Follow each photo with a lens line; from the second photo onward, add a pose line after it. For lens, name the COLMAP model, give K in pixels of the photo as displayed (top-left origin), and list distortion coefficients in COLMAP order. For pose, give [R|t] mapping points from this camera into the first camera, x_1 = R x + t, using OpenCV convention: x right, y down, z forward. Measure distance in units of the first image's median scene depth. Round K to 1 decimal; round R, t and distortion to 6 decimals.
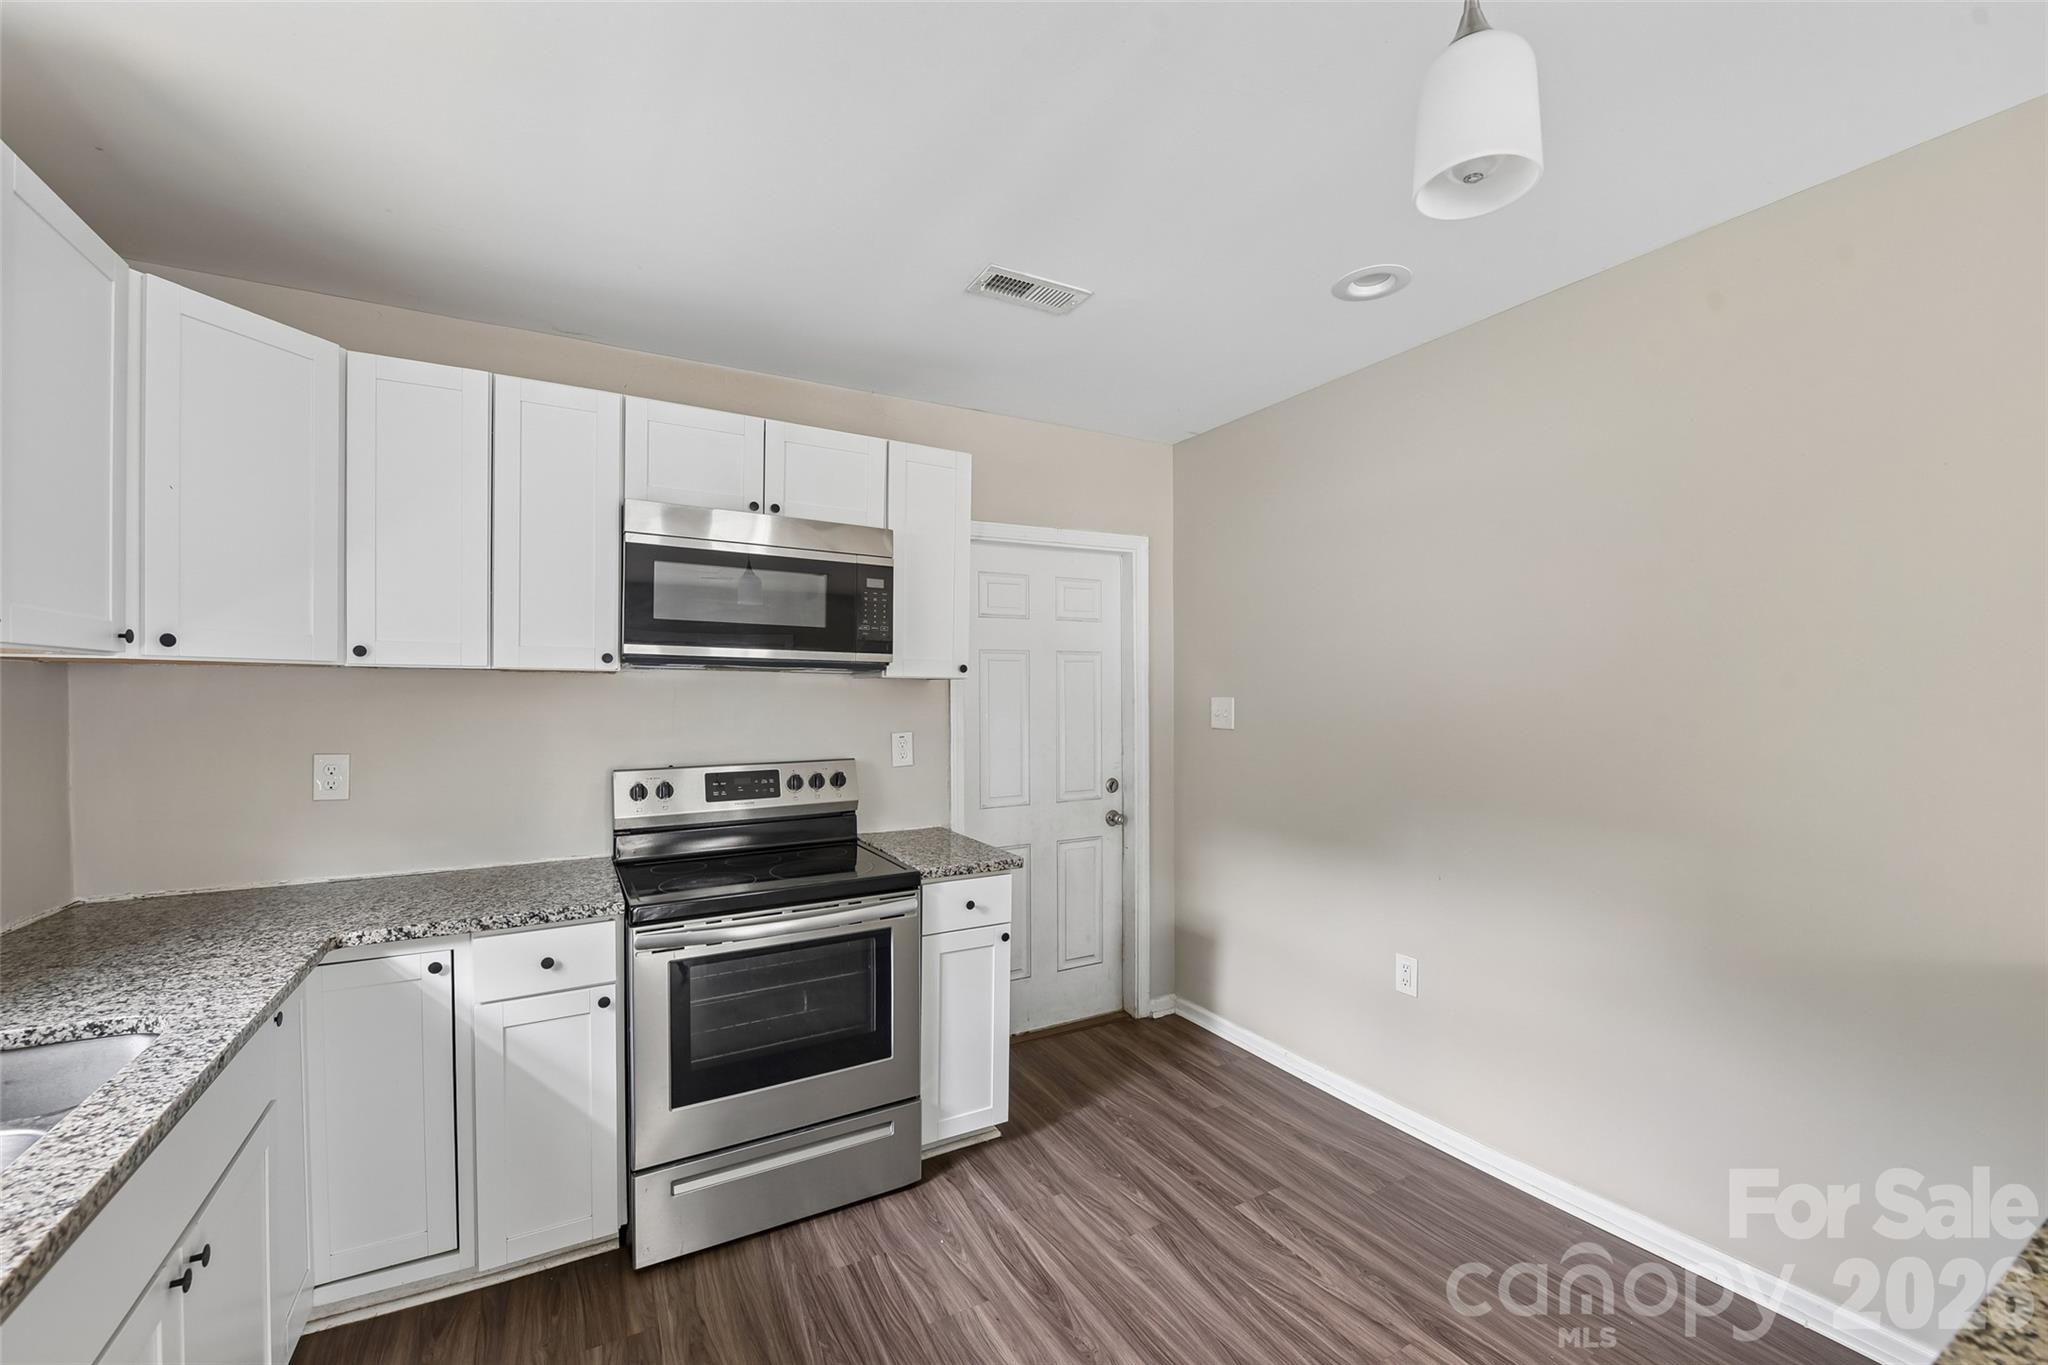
lens RADIAL K [[825.3, 0, 1032.5], [0, 825.3, 707.2], [0, 0, 1]] dist [-0.005715, -0.002808]
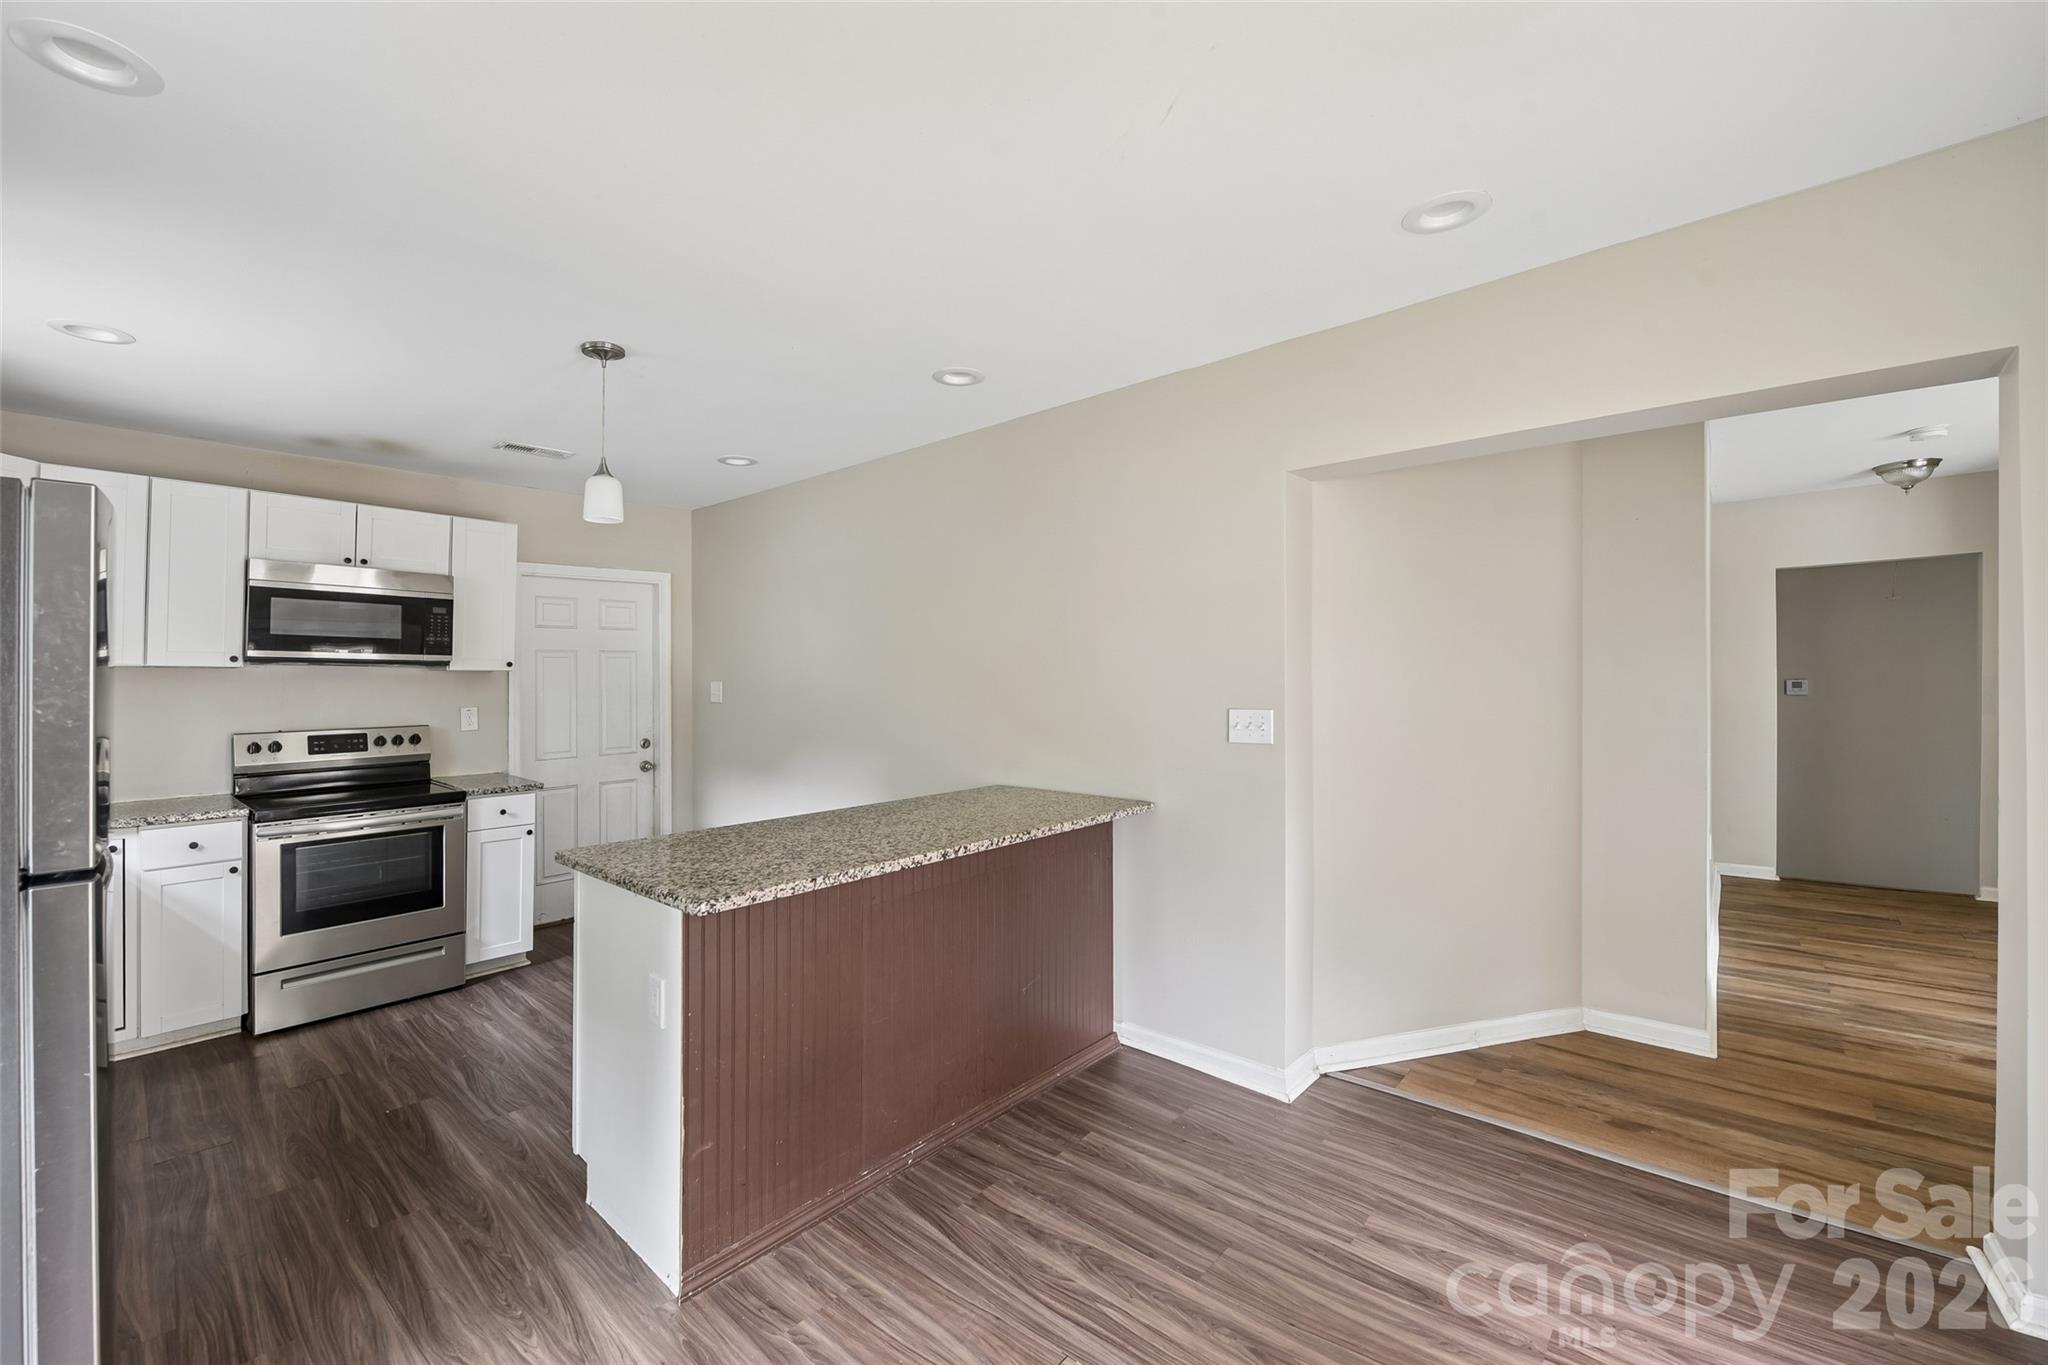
lens RADIAL K [[825.3, 0, 985.7], [0, 825.3, 671.6], [0, 0, 1]] dist [-0.005715, -0.002808]
pose [[0.951415, 0.000907, 0.307910, 0.336264], [0.006148, 0.999740, -0.021939, 0.006147], [-0.307850, 0.022766, 0.951162, -0.853862]]
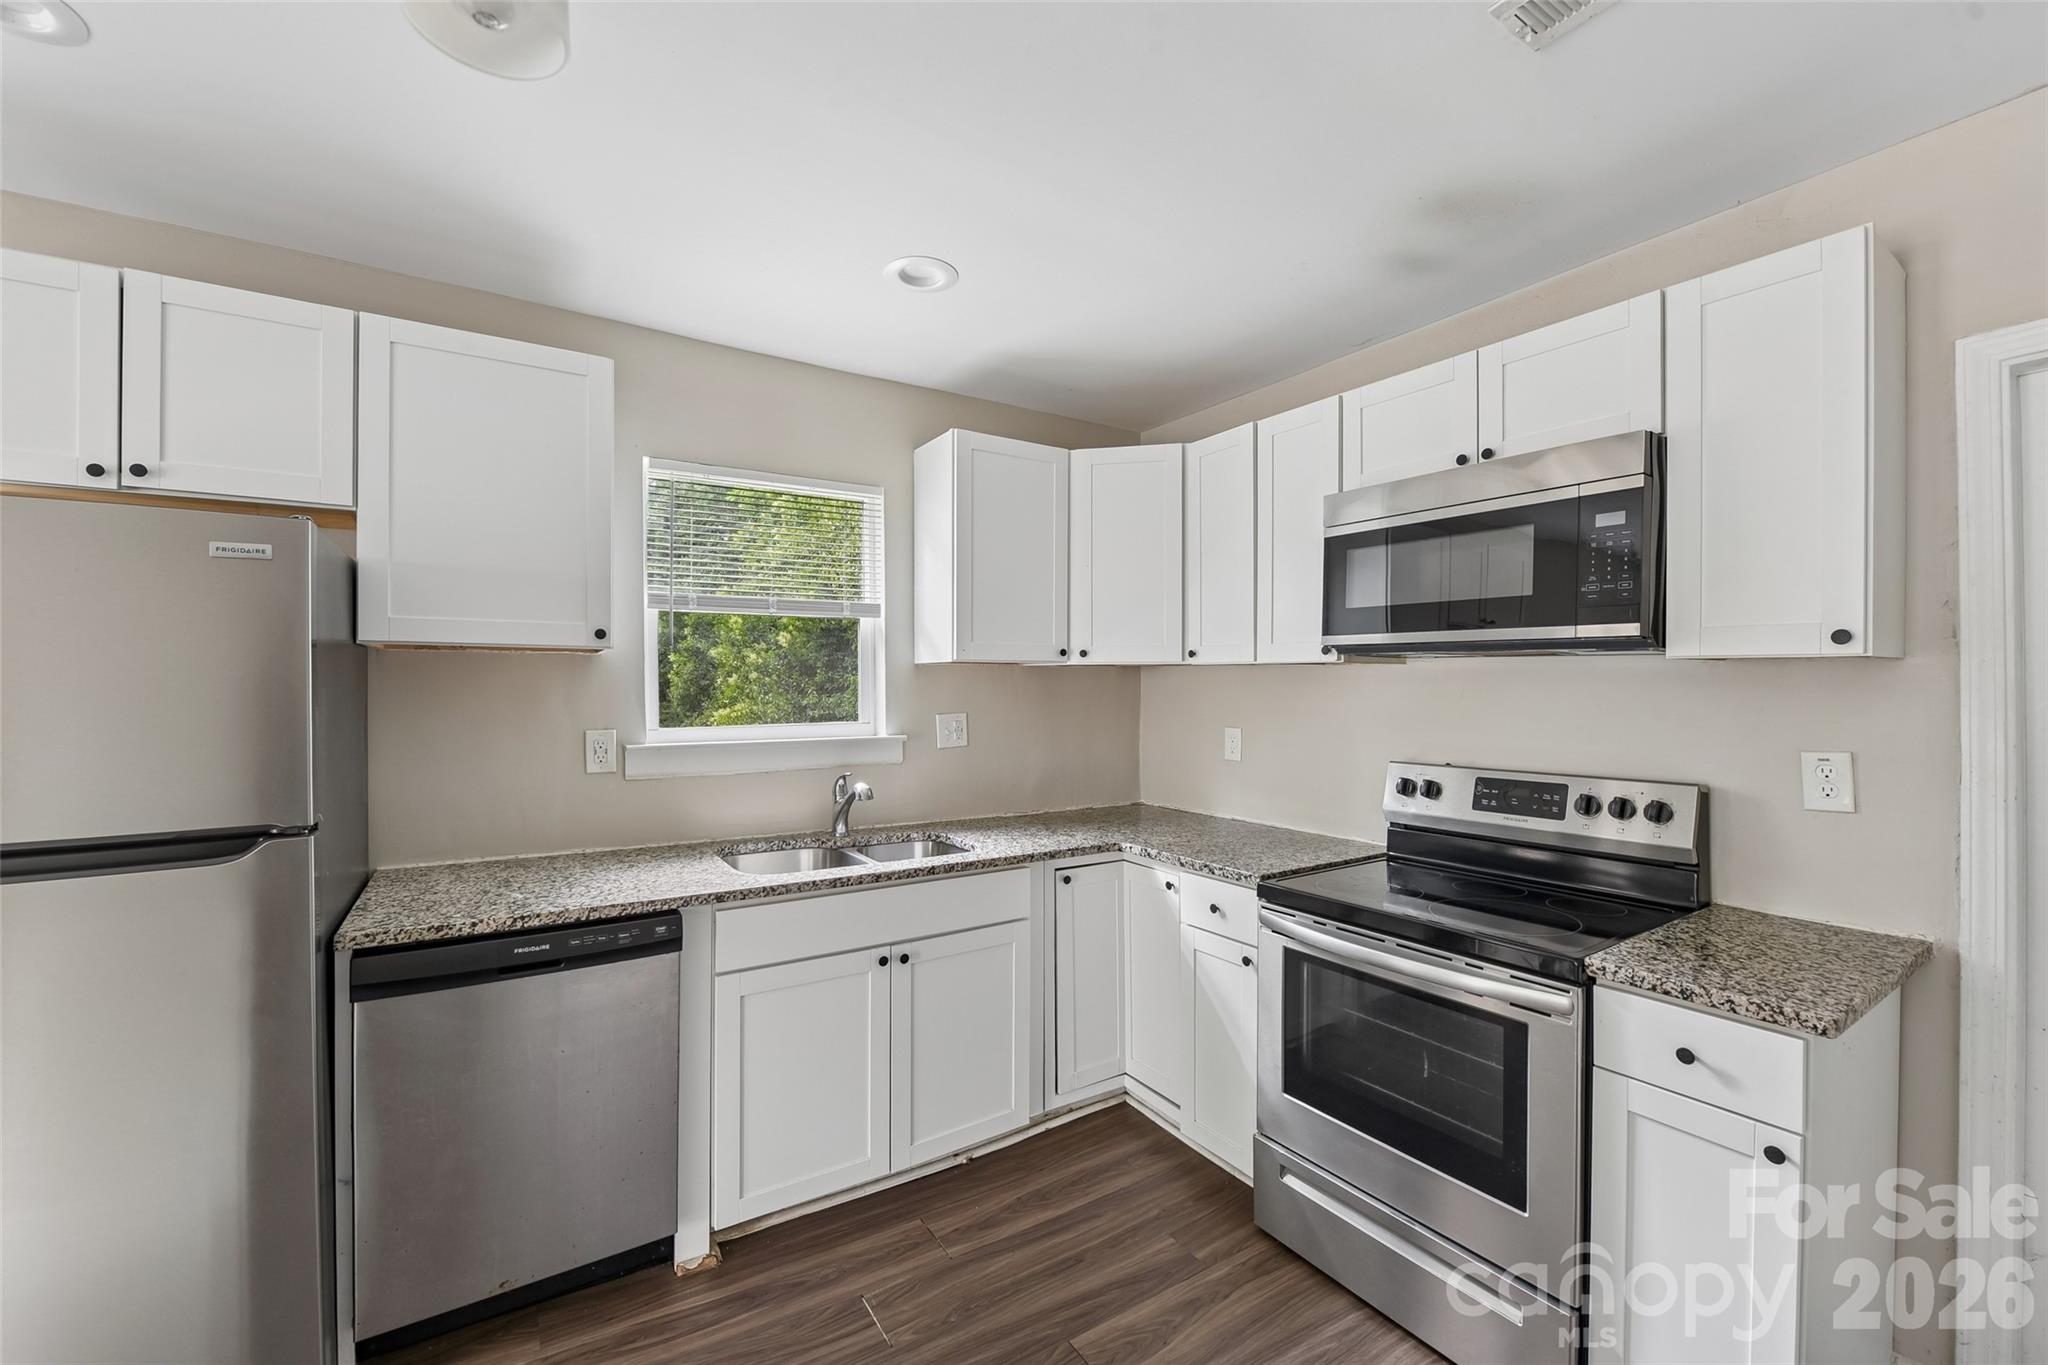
lens RADIAL K [[825.3, 0, 1018.6], [0, 825.3, 672.4], [0, 0, 1]] dist [-0.005715, -0.002808]
pose [[0.050786, -0.014303, -0.998607, 0.482326], [-0.015831, 0.999760, -0.015125, -0.008536], [0.998584, 0.016577, 0.050547, 0.523248]]
